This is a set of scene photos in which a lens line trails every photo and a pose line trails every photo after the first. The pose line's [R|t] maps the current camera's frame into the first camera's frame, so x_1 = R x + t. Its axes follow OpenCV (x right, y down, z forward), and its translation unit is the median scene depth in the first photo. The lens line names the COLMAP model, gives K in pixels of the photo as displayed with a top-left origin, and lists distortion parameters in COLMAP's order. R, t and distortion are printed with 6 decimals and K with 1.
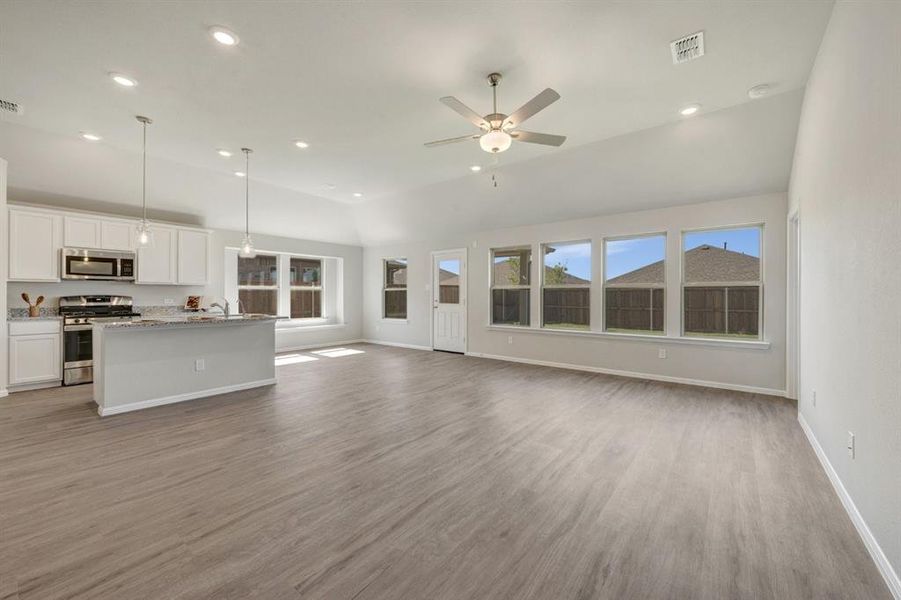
lens RADIAL K [[358.9, 0, 453.8], [0, 358.9, 295.7], [0, 0, 1]] dist [0.000120, 0.000110]
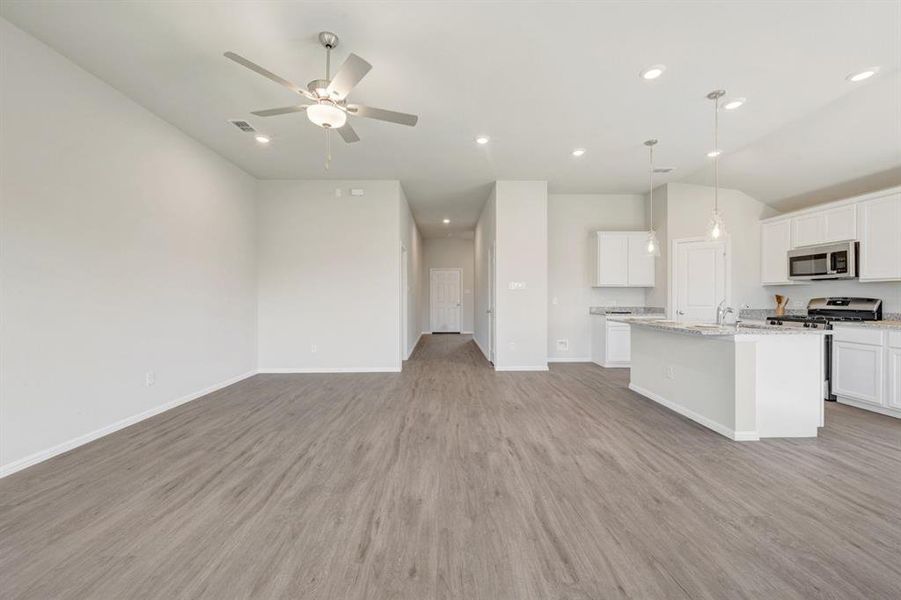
lens RADIAL K [[358.9, 0, 450.0], [0, 358.9, 300.4], [0, 0, 1]] dist [0.000120, 0.000110]
pose [[-0.778210, 0.005459, -0.627981, 0.211473], [0.000805, 0.999970, 0.007694, -0.000643], [0.628004, 0.005482, -0.778191, 0.922035]]
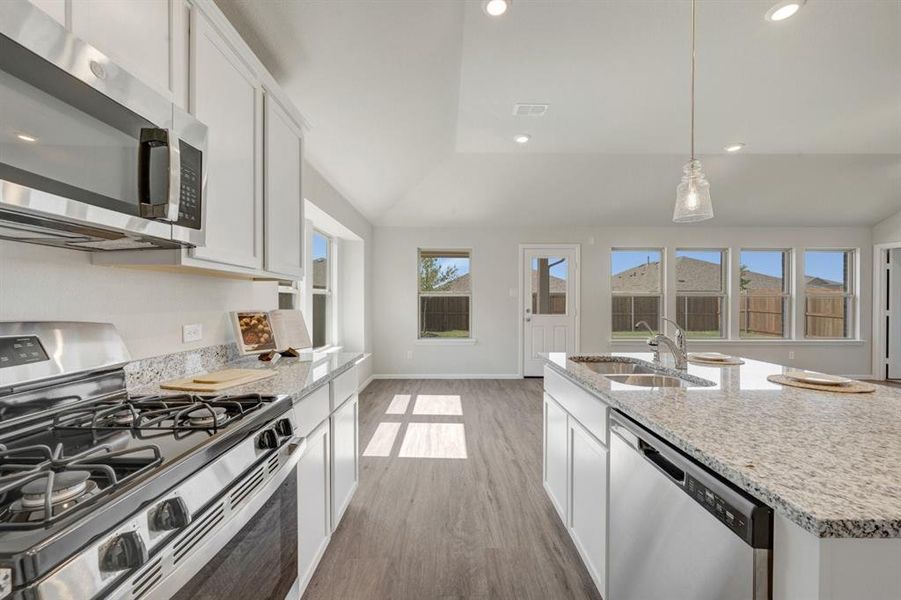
lens RADIAL K [[358.9, 0, 446.6], [0, 358.9, 302.0], [0, 0, 1]] dist [0.000120, 0.000110]
pose [[0.781096, -0.002587, 0.624405, -0.801647], [-0.000441, 0.999989, 0.004694, -0.009779], [-0.624410, -0.003942, 0.781087, 0.651363]]
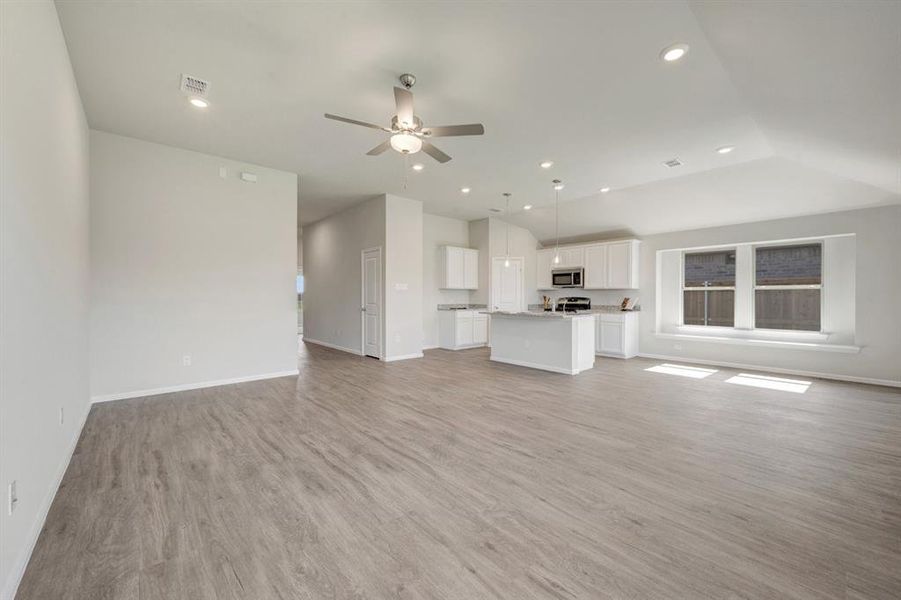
lens RADIAL K [[358.9, 0, 452.5], [0, 358.9, 303.5], [0, 0, 1]] dist [0.000120, 0.000110]
pose [[-0.183764, 0.018002, -0.982805, 0.539802], [-0.001616, 0.999825, 0.018616, -0.001525], [0.982969, 0.005009, -0.183703, 0.658631]]
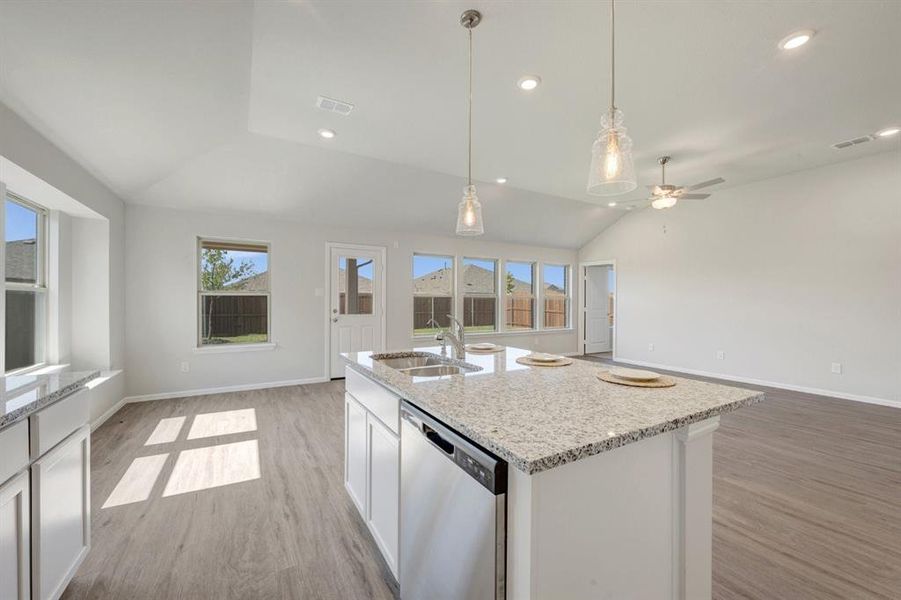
lens RADIAL K [[358.9, 0, 450.4], [0, 358.9, 302.2], [0, 0, 1]] dist [0.000120, 0.000110]
pose [[0.365216, -0.002770, 0.930919, -0.795807], [-0.002958, 0.999987, 0.004136, -0.009875], [-0.930918, -0.004264, 0.365203, 0.642397]]
